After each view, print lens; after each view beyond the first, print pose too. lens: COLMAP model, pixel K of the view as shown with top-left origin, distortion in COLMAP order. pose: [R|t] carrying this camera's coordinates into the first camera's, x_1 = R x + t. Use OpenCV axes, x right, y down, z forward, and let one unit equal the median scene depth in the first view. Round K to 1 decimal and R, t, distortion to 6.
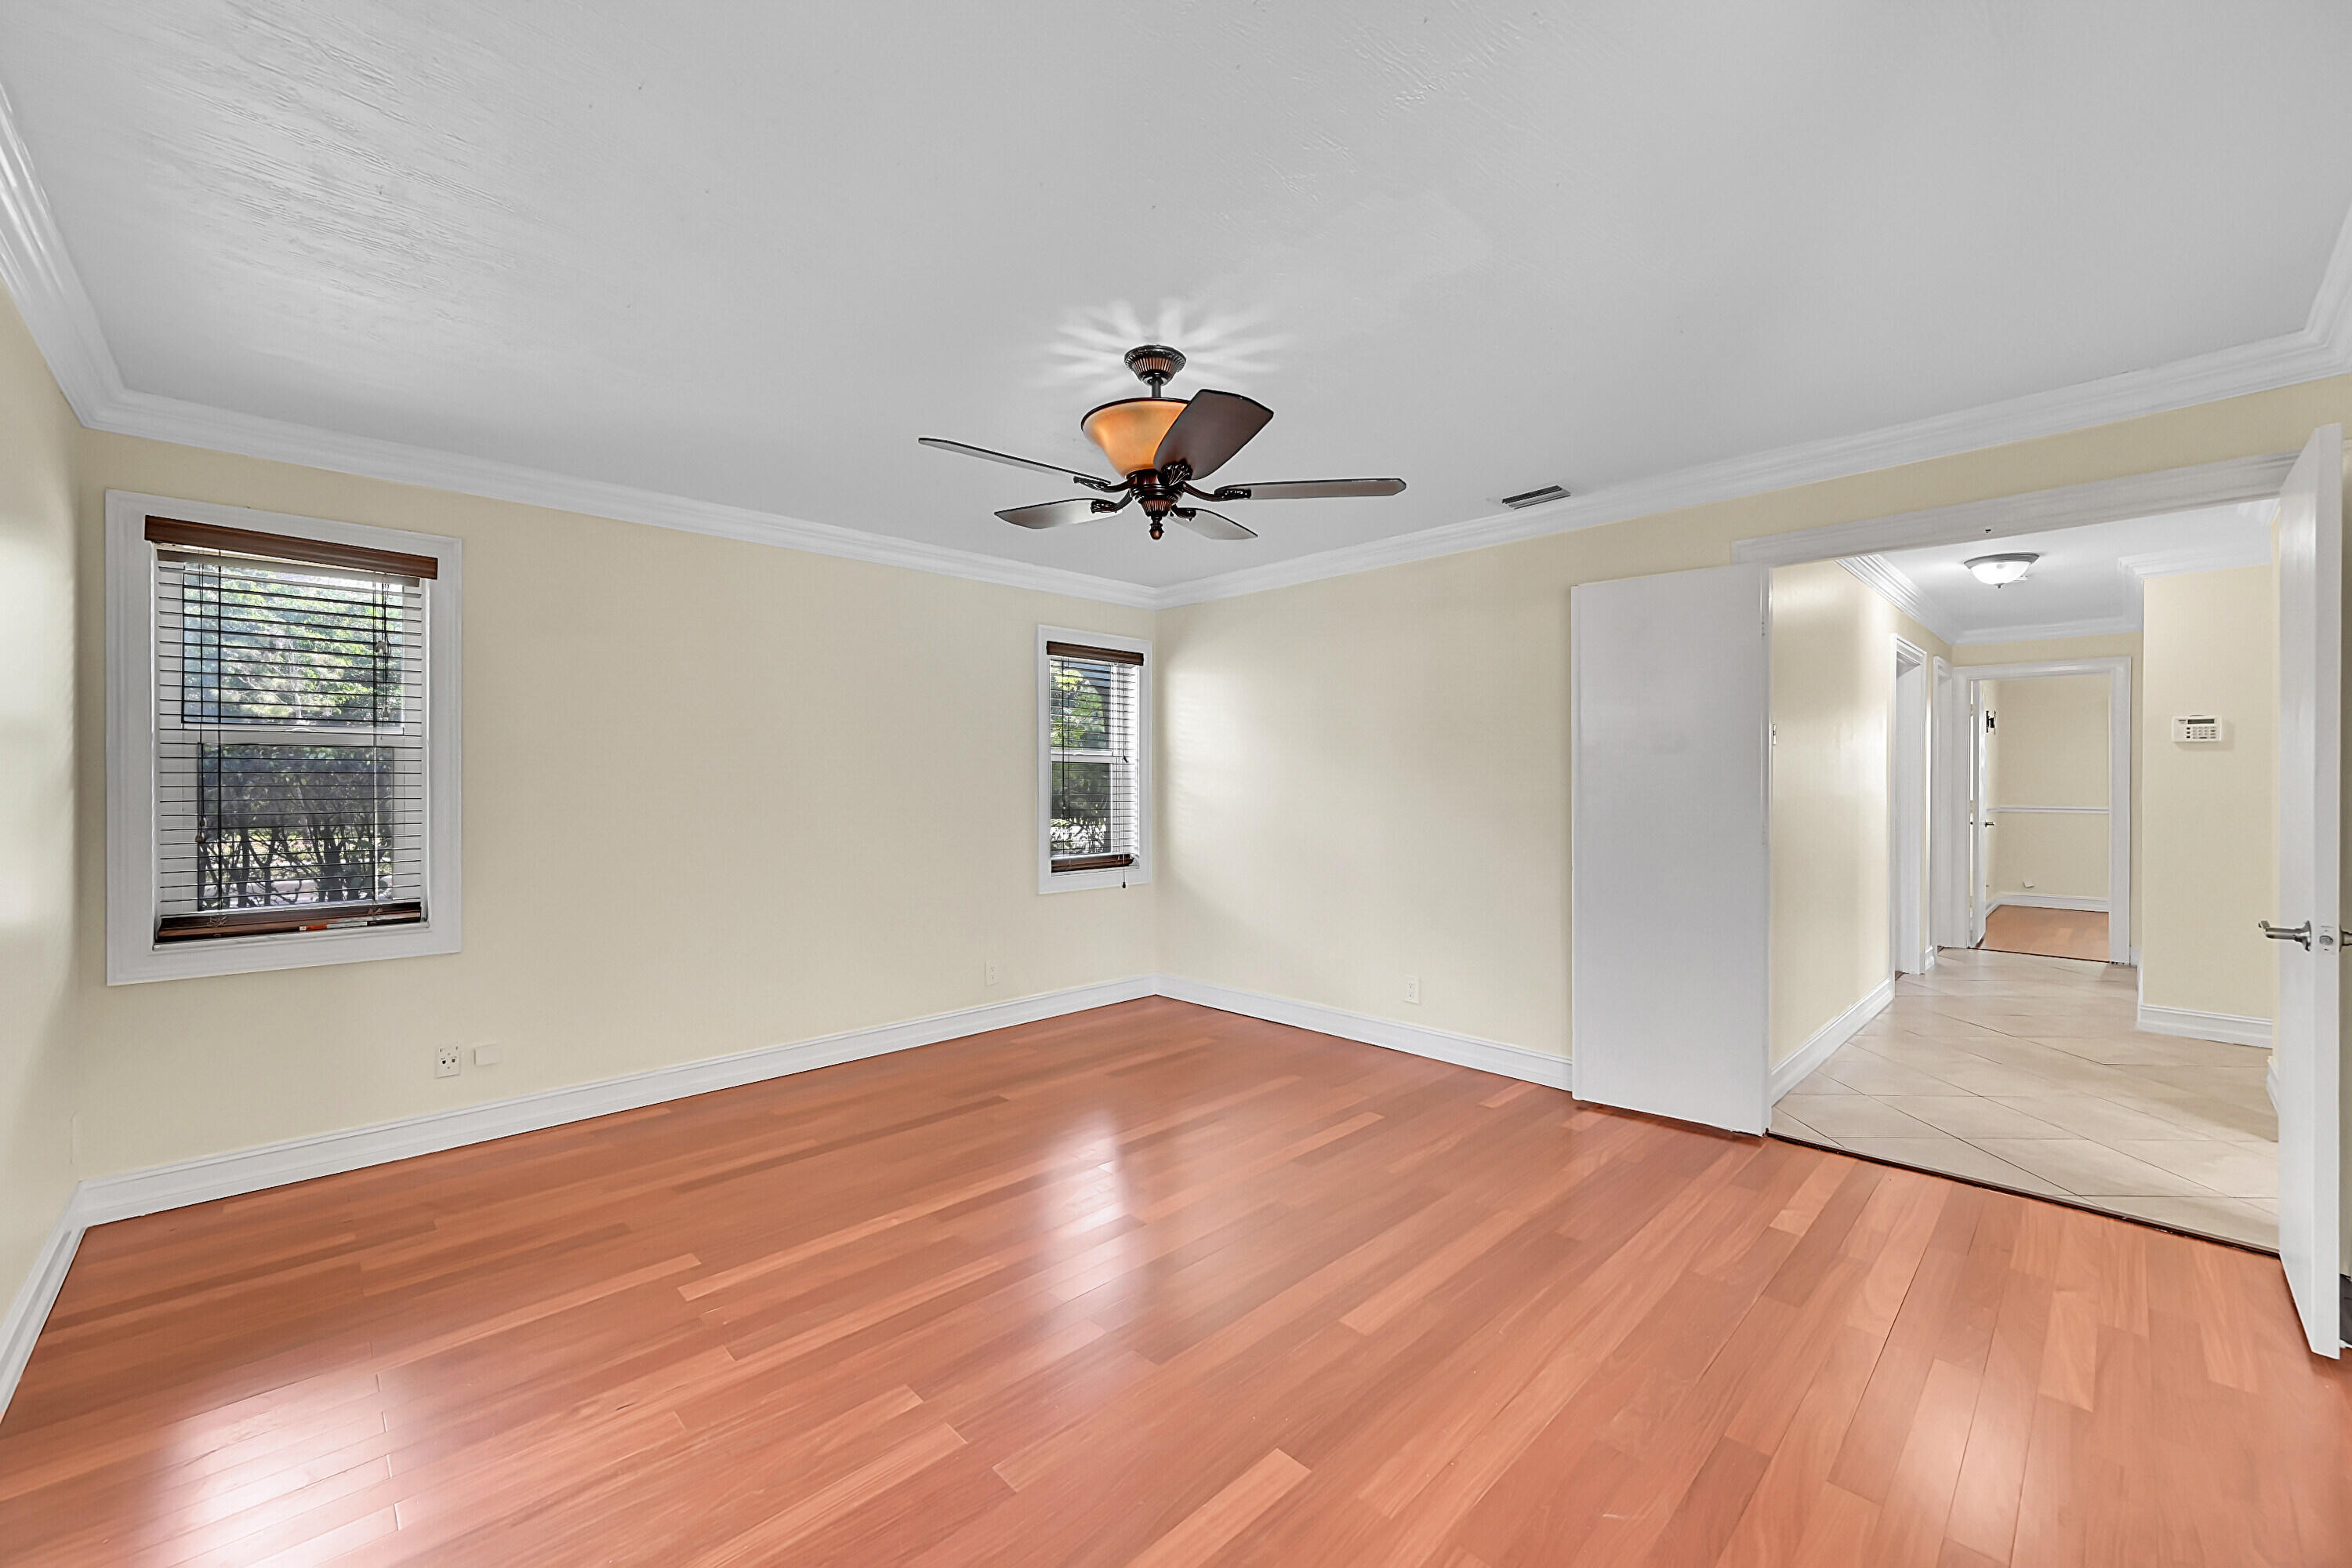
lens RADIAL K [[926.8, 0, 1171.9], [0, 926.8, 785.2], [0, 0, 1]] dist [-0.001523, -0.000060]
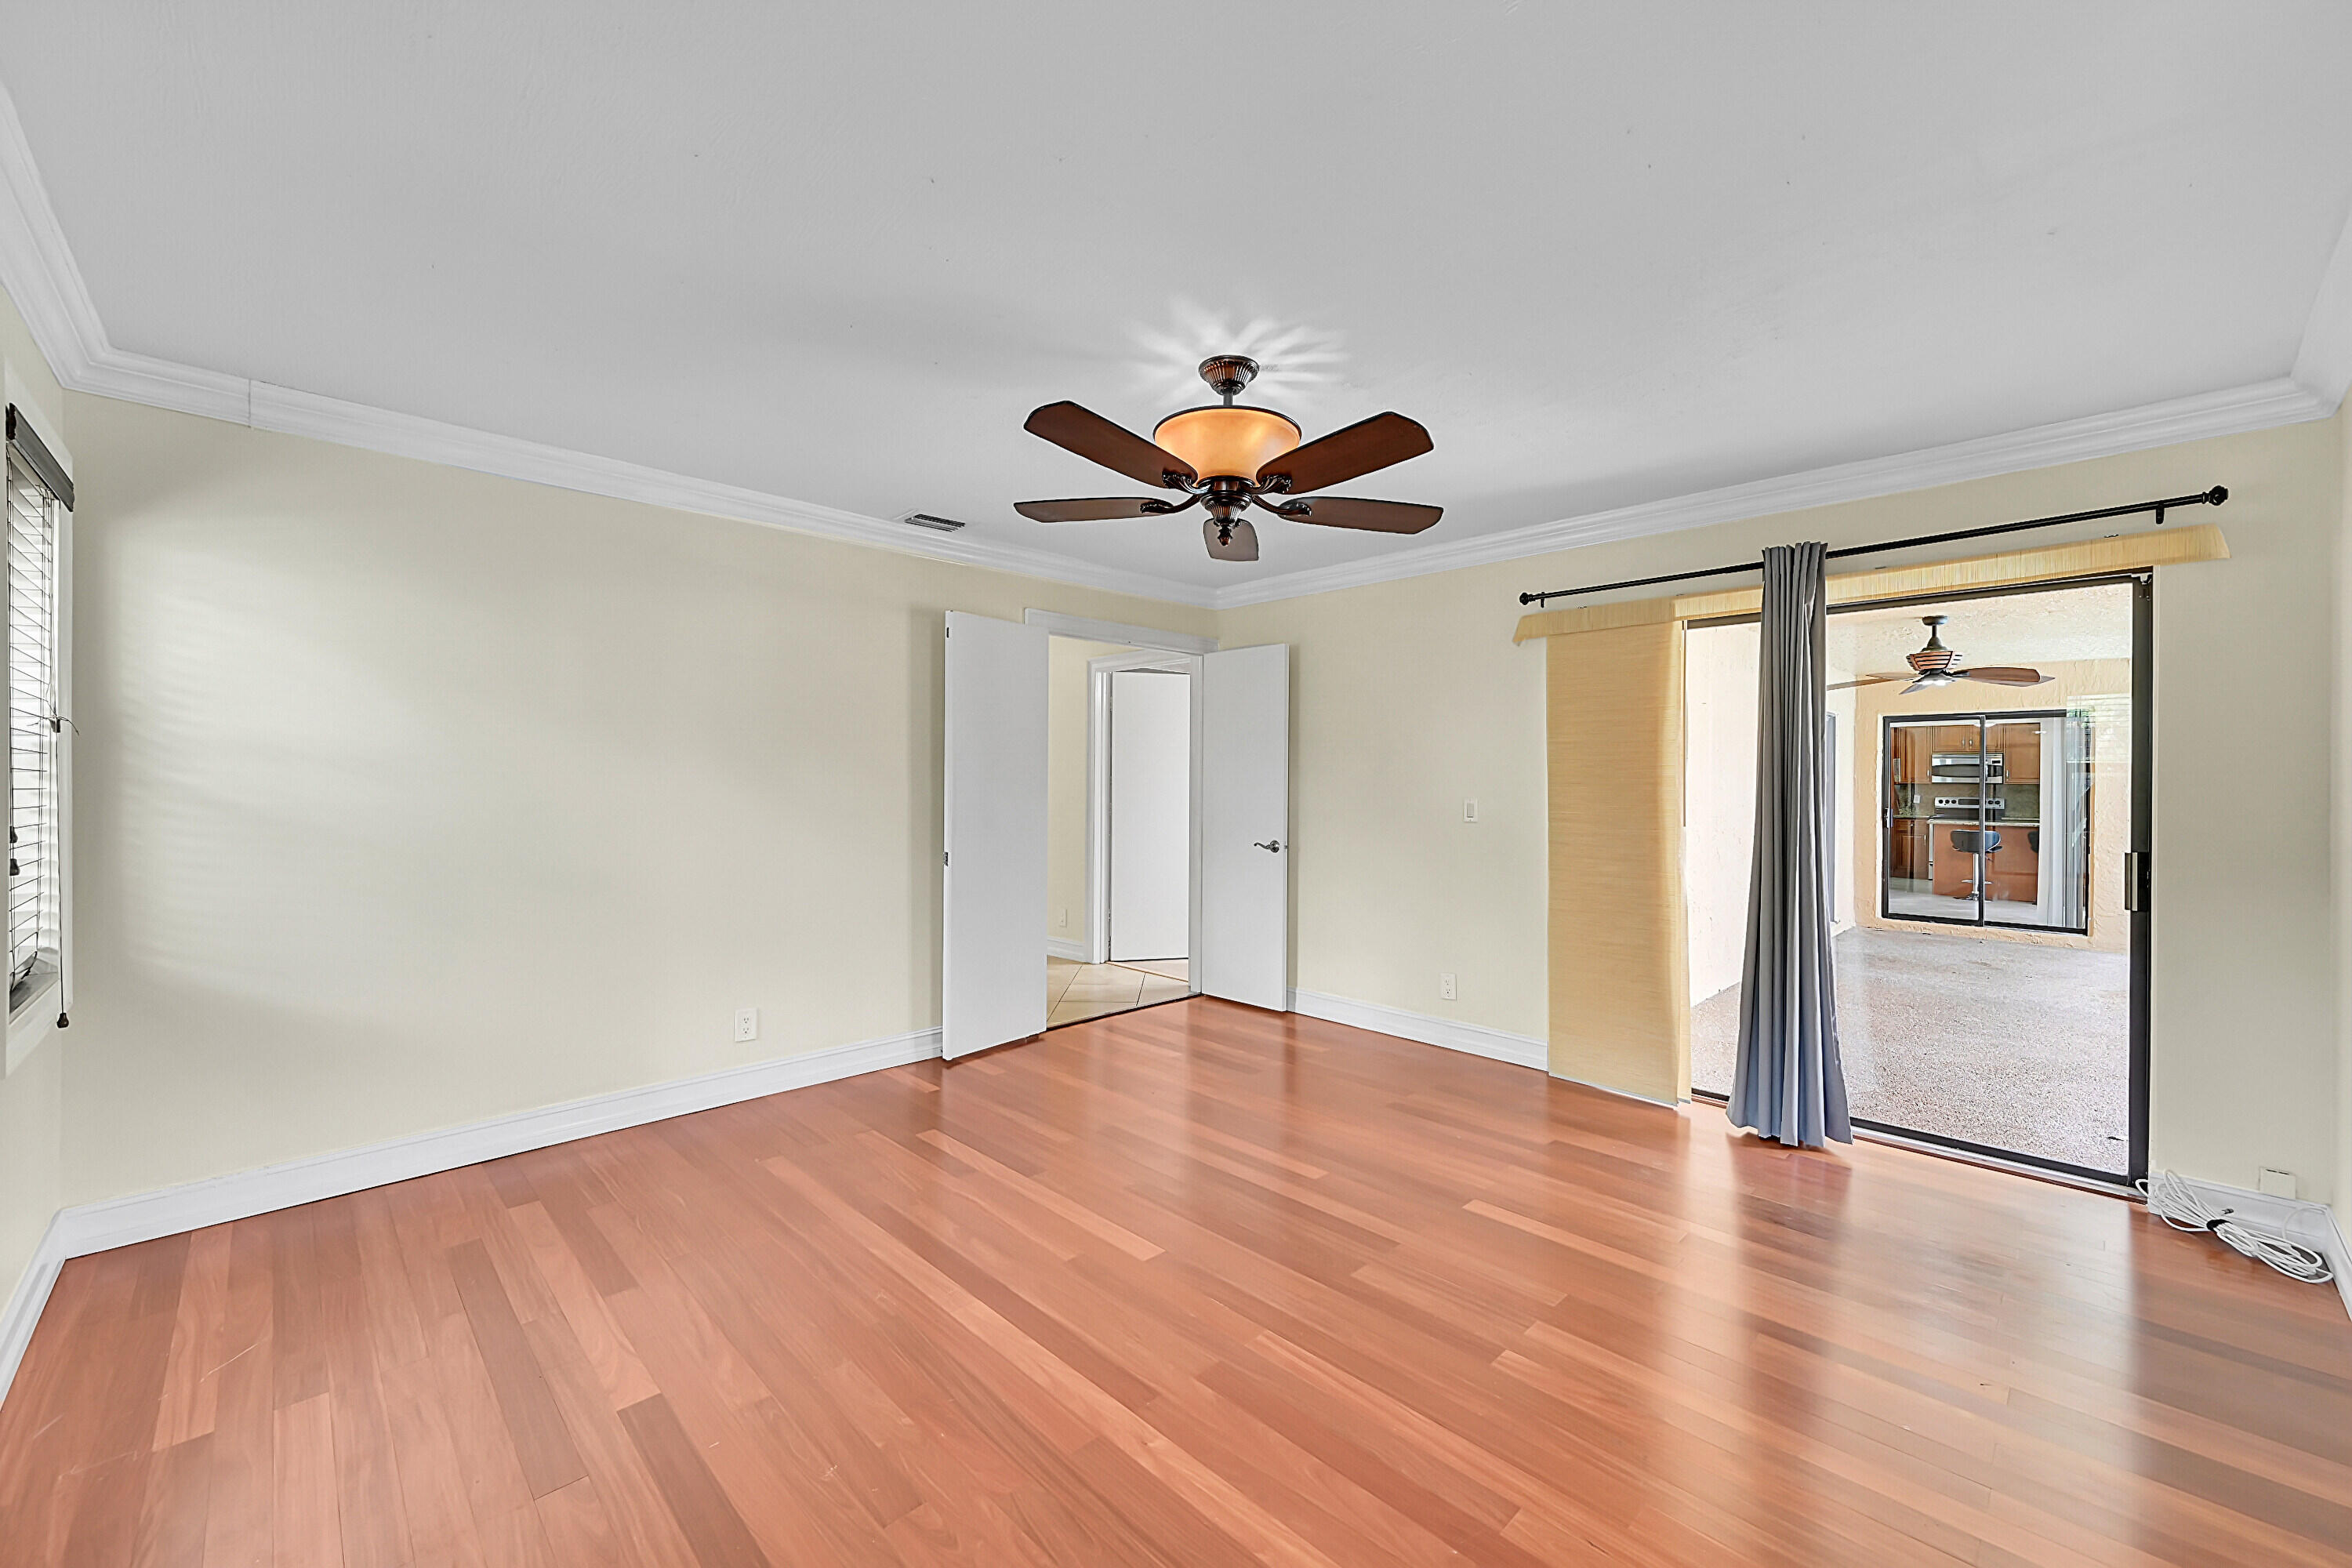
lens RADIAL K [[926.8, 0, 1171.3], [0, 926.8, 779.9], [0, 0, 1]] dist [-0.001523, -0.000060]
pose [[-0.006020, 0.004700, 0.999971, -0.773504], [-0.000576, 0.999989, -0.004703, -0.001371], [-0.999982, -0.000605, -0.006017, 0.797217]]
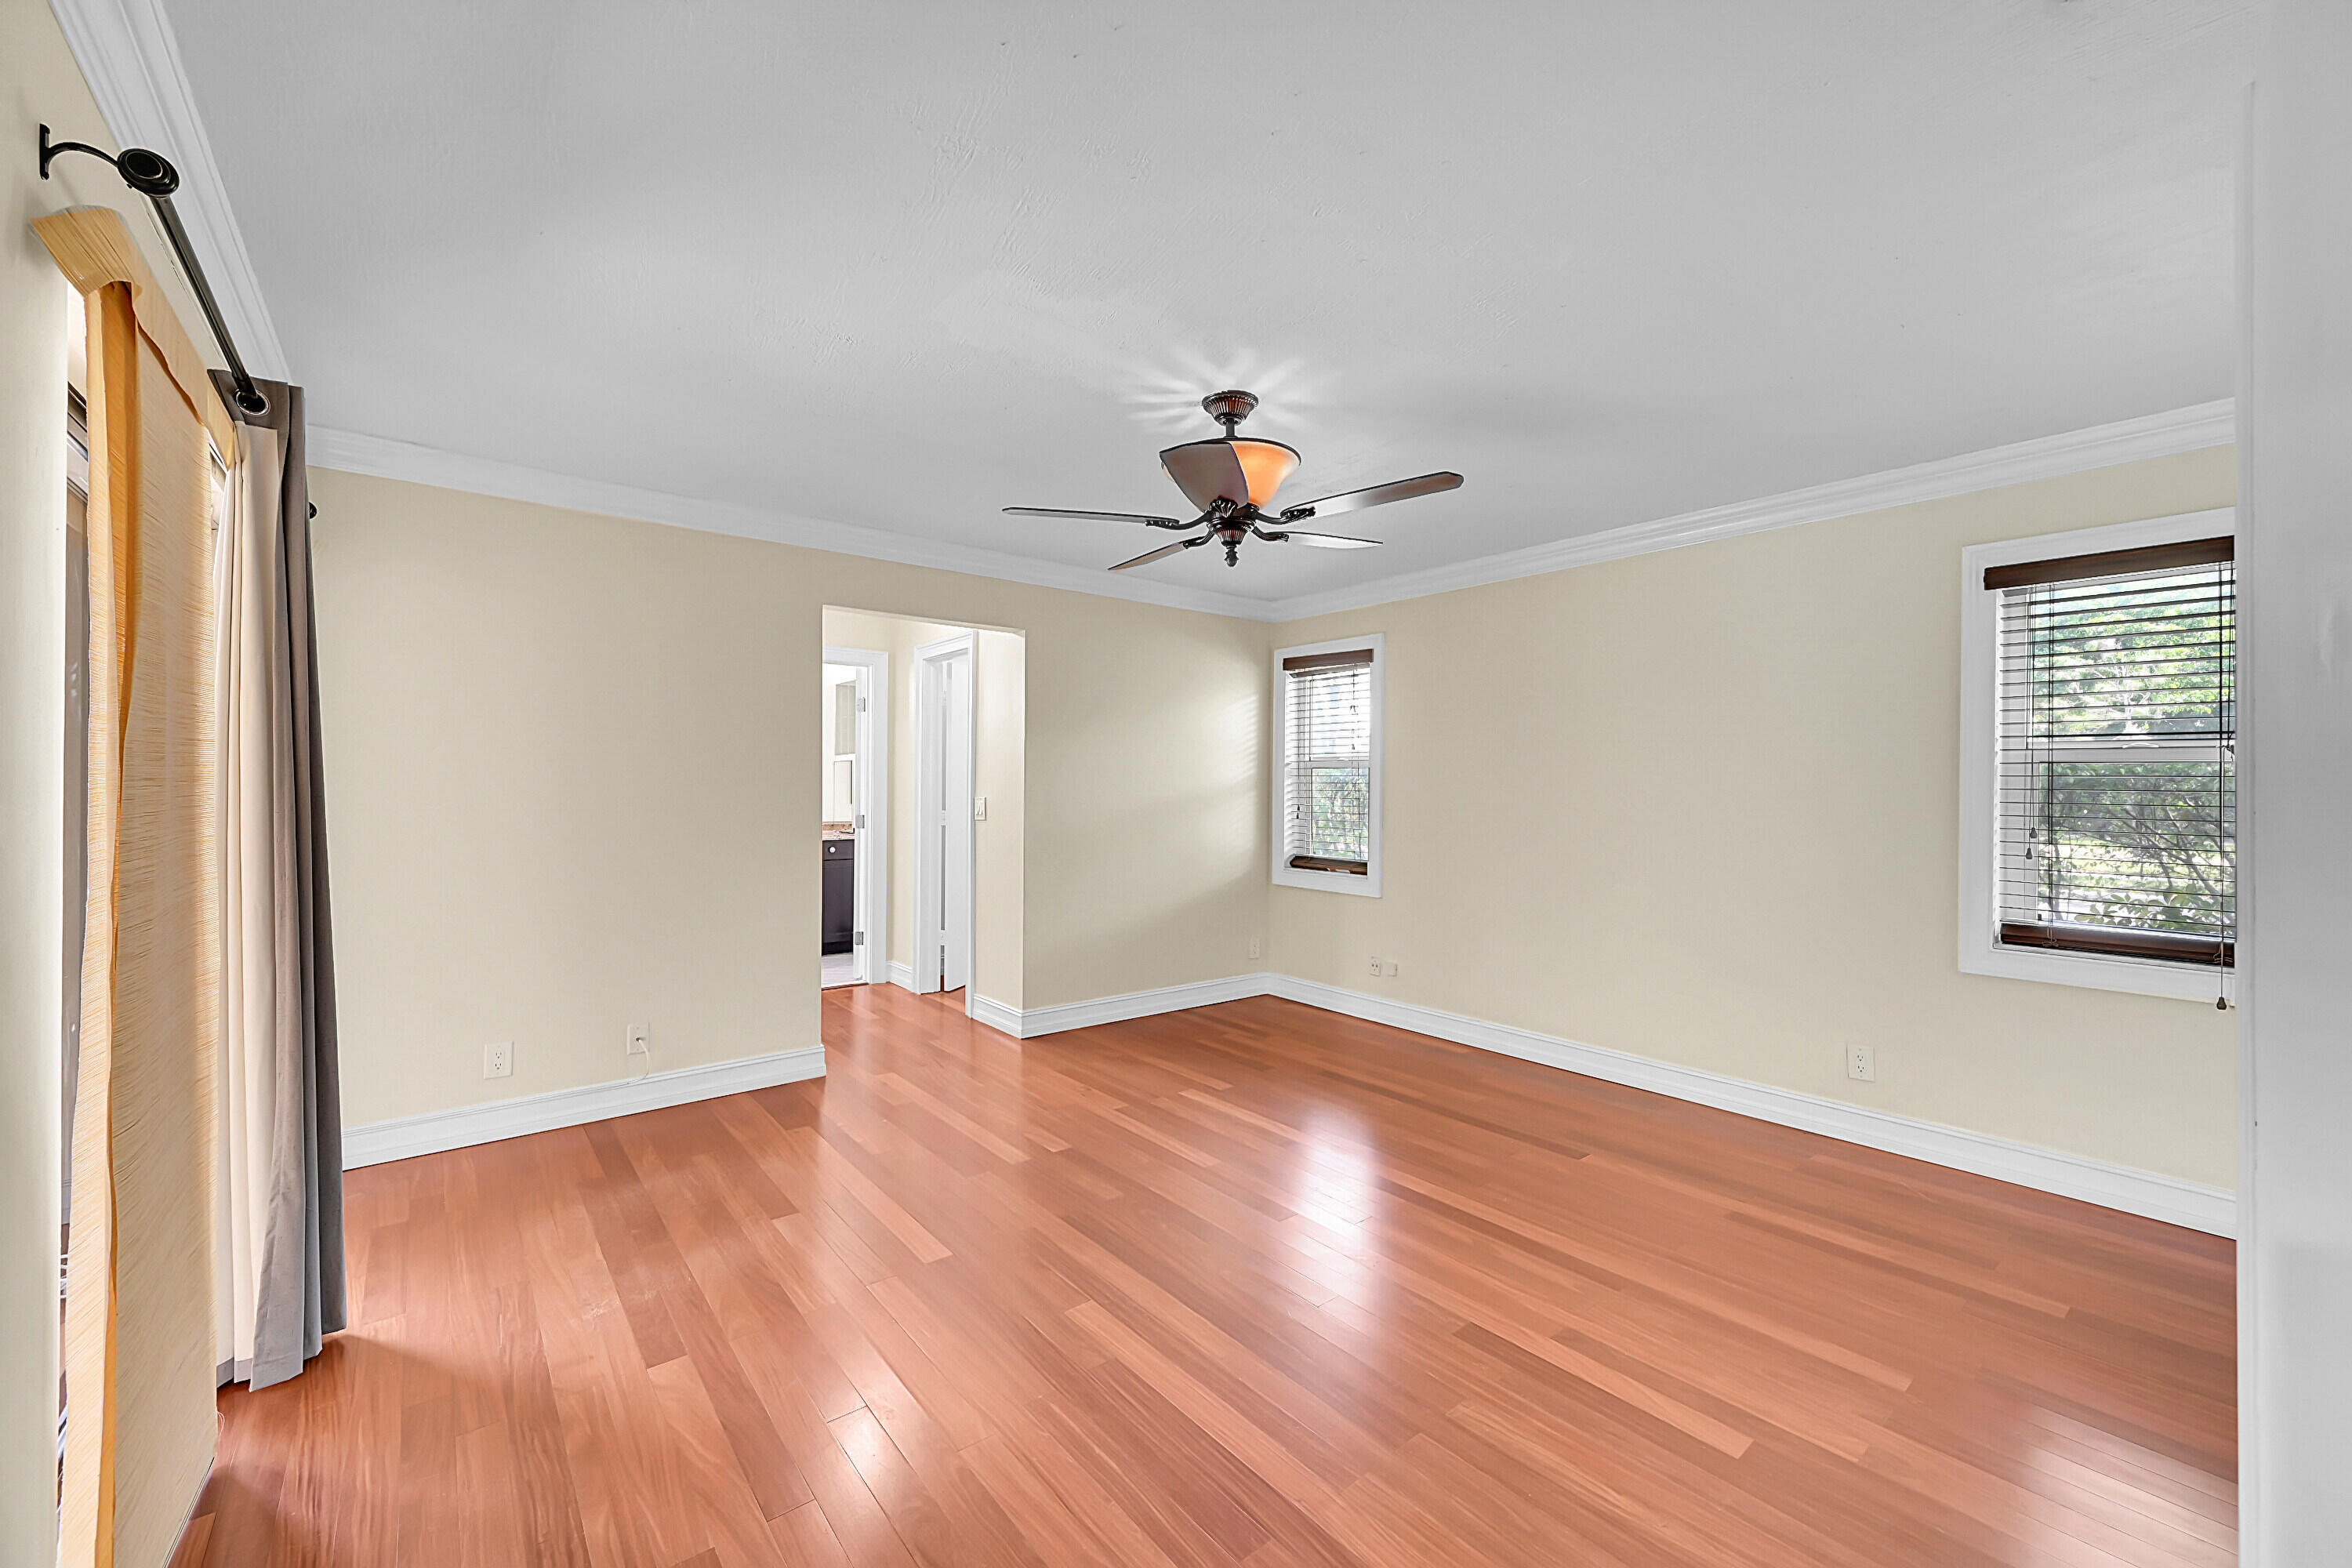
lens RADIAL K [[926.8, 0, 1173.0], [0, 926.8, 788.9], [0, 0, 1]] dist [-0.001523, -0.000060]
pose [[-0.087366, 0.004747, -0.996165, 0.798492], [-0.010398, 0.999930, 0.005677, -0.008456], [0.996122, 0.010854, -0.087311, 0.770252]]
